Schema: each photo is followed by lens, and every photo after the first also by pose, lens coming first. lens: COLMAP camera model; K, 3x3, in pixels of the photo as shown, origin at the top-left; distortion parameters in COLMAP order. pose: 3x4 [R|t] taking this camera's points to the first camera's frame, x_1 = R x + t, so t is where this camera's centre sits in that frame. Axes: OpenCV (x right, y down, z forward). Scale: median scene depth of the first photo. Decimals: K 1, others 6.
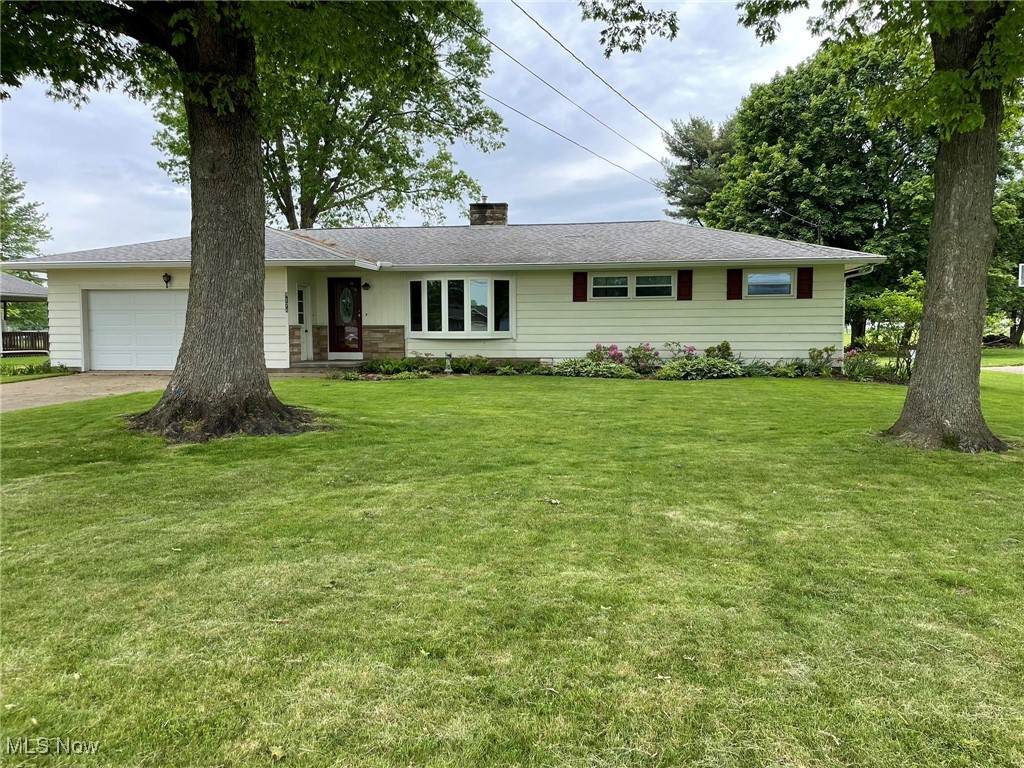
lens RADIAL K [[765.5, 0, 515.3], [0, 765.5, 388.8], [0, 0, 1]] dist [0.094580, -0.129751]
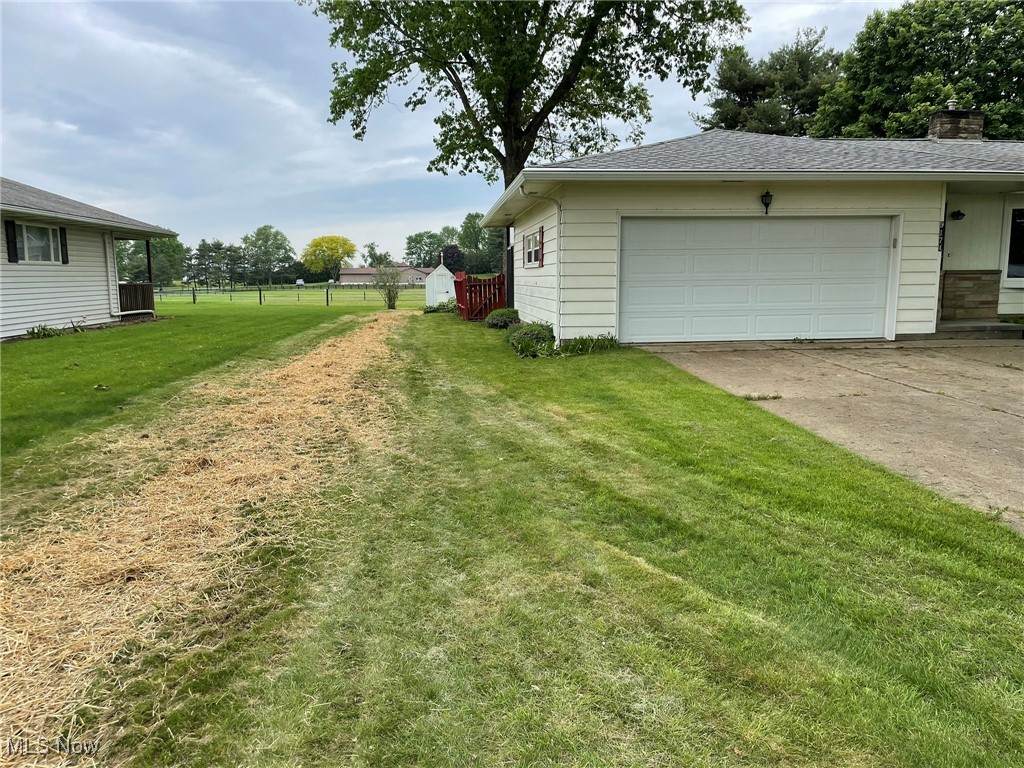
lens RADIAL K [[765.5, 0, 515.3], [0, 765.5, 388.8], [0, 0, 1]] dist [0.094580, -0.129751]
pose [[0.970504, -0.036642, 0.238285, -0.788891], [0.020739, 0.997407, 0.068910, -0.031672], [-0.240192, -0.061936, 0.968747, 0.400136]]
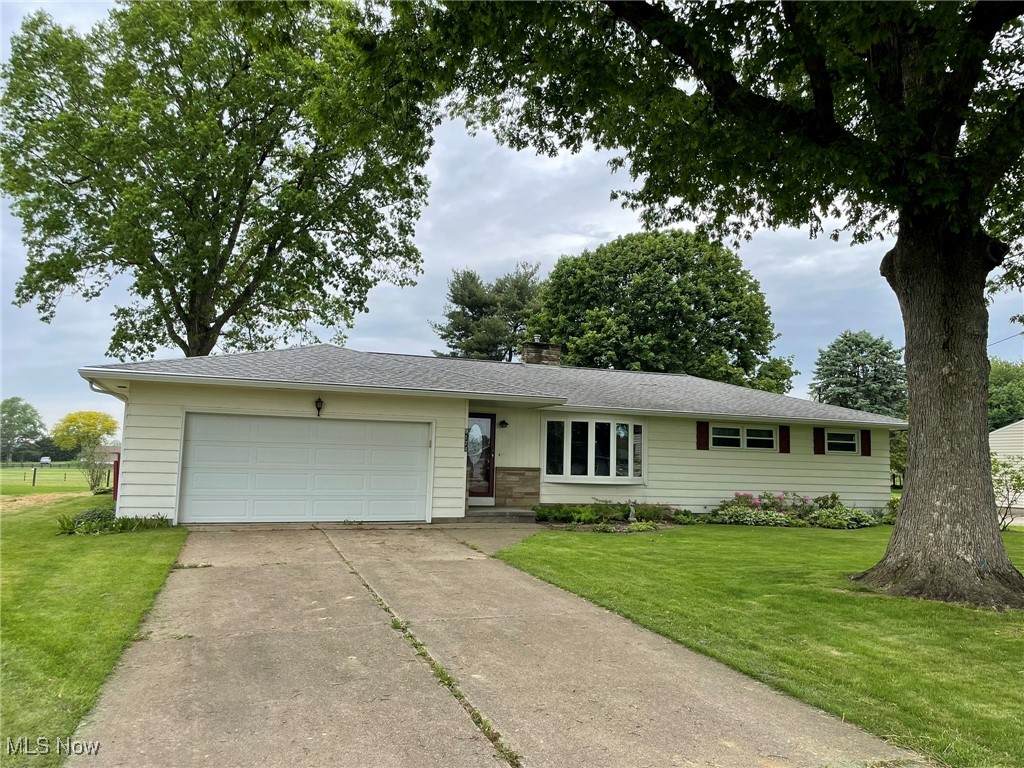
lens RADIAL K [[765.5, 0, 515.3], [0, 765.5, 388.8], [0, 0, 1]] dist [0.094580, -0.129751]
pose [[0.874527, 0.074092, 0.479285, -0.632235], [0.008721, 0.985699, -0.168291, -0.022624], [-0.484899, 0.151354, 0.861374, 0.216689]]
